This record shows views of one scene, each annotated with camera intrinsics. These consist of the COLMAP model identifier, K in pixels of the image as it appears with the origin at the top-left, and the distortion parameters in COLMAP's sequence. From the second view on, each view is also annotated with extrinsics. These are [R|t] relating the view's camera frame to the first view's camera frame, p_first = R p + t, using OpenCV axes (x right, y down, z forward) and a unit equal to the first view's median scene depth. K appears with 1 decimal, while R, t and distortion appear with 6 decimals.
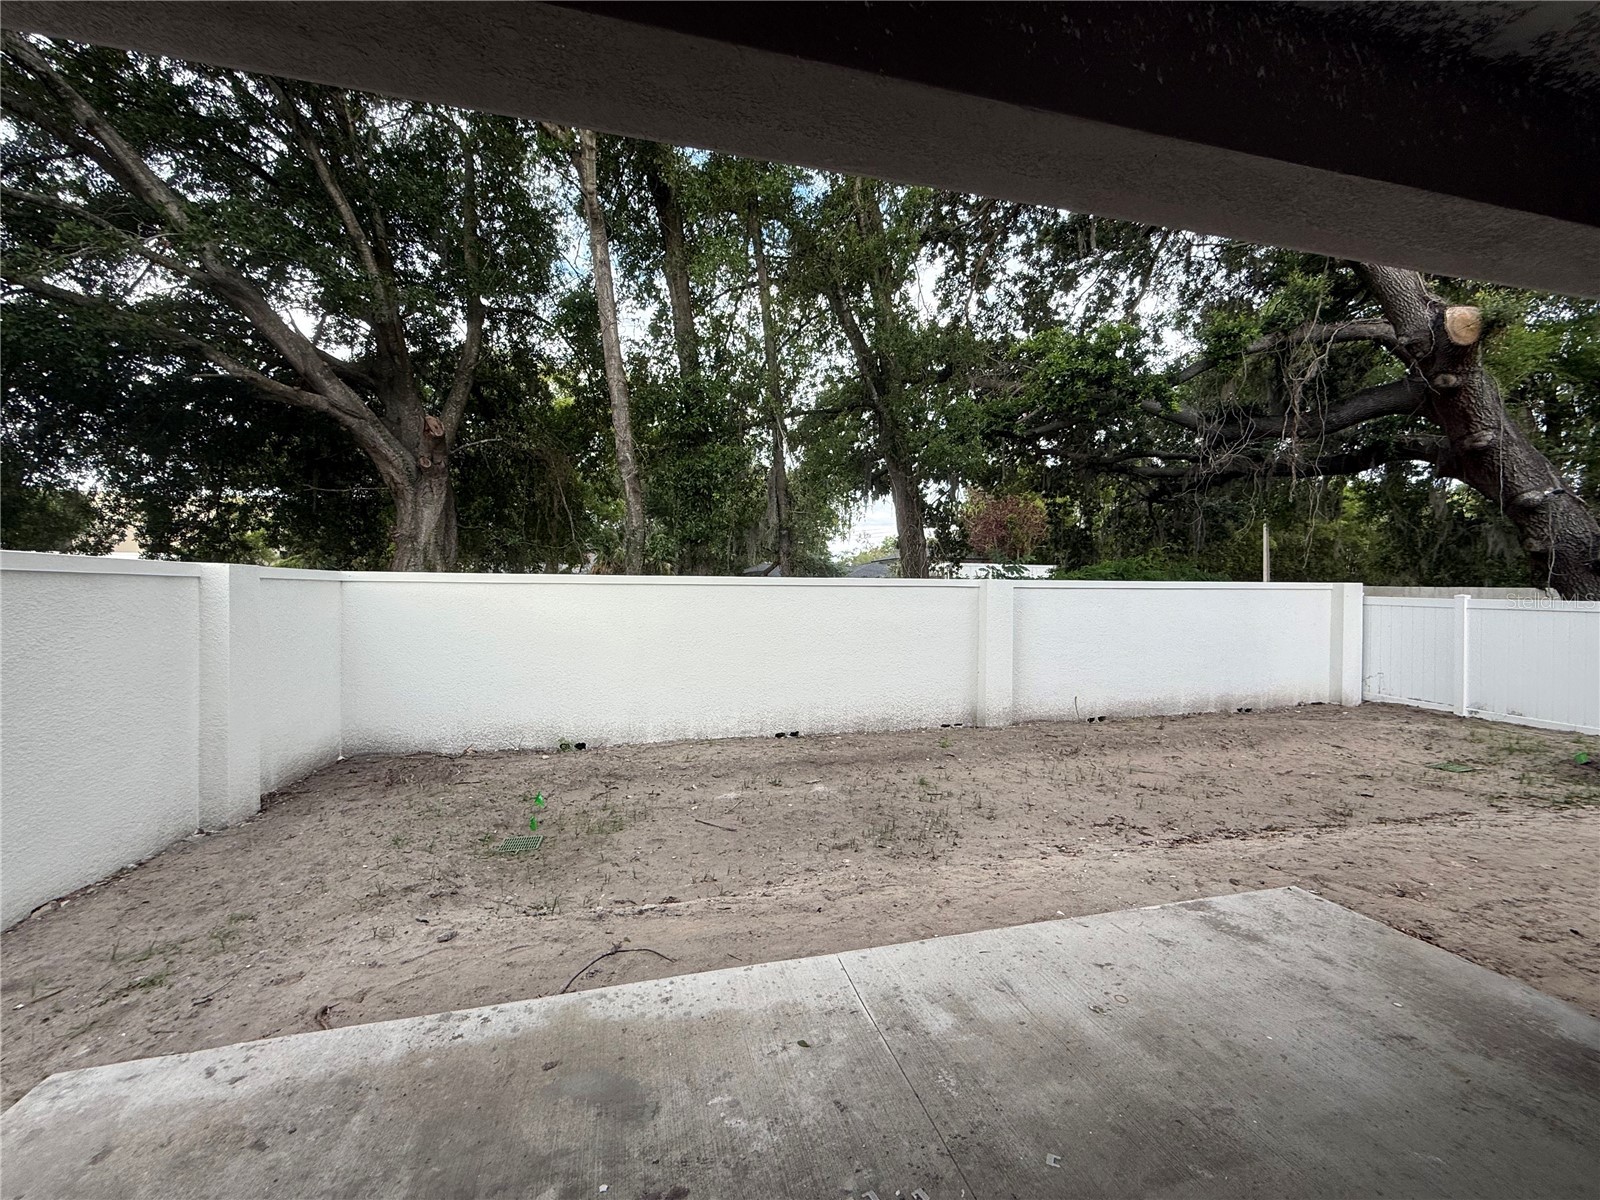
lens RADIAL K [[637.3, 0, 797.7], [0, 637.3, 600.7], [0, 0, 1]] dist [0.001670, -0.000956]
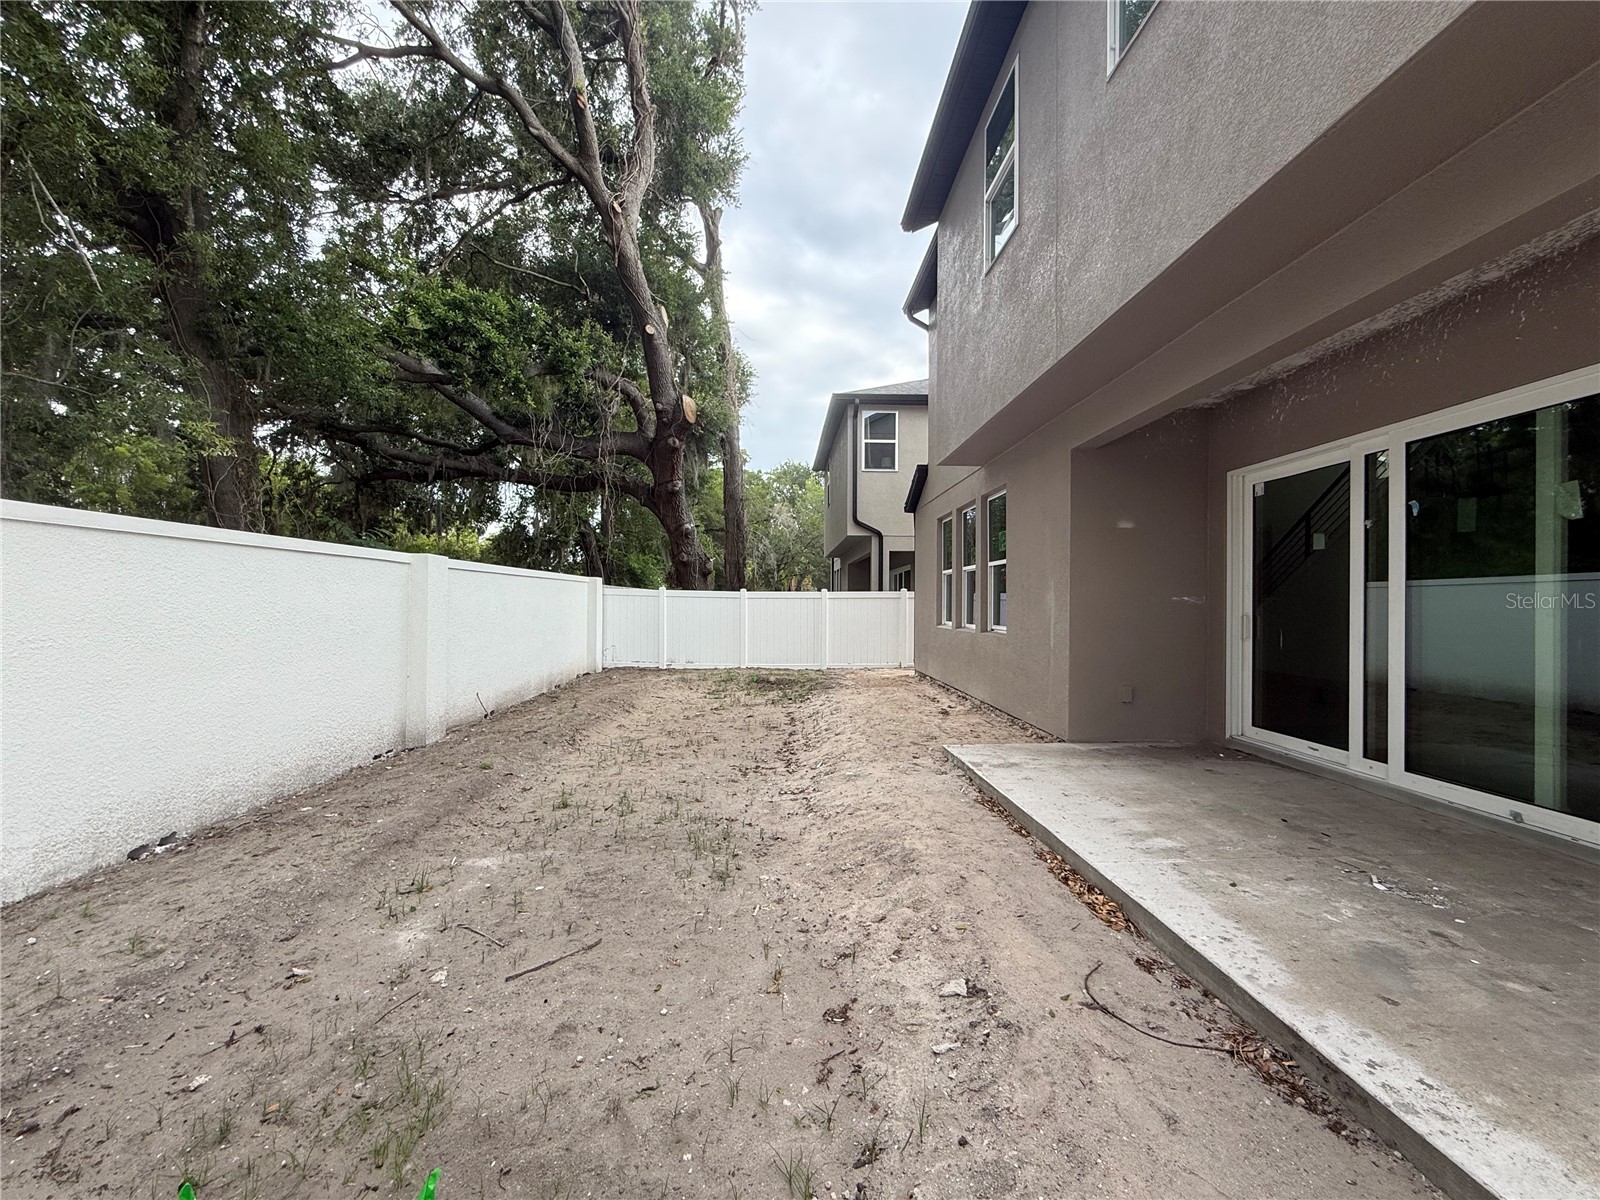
lens RADIAL K [[637.3, 0, 797.9], [0, 637.3, 601.1], [0, 0, 1]] dist [0.001670, -0.000956]
pose [[0.206777, -0.000648, 0.978388, -0.645483], [0.005825, 0.999983, -0.000569, 0.048499], [-0.978371, 0.005817, 0.206777, 0.710114]]
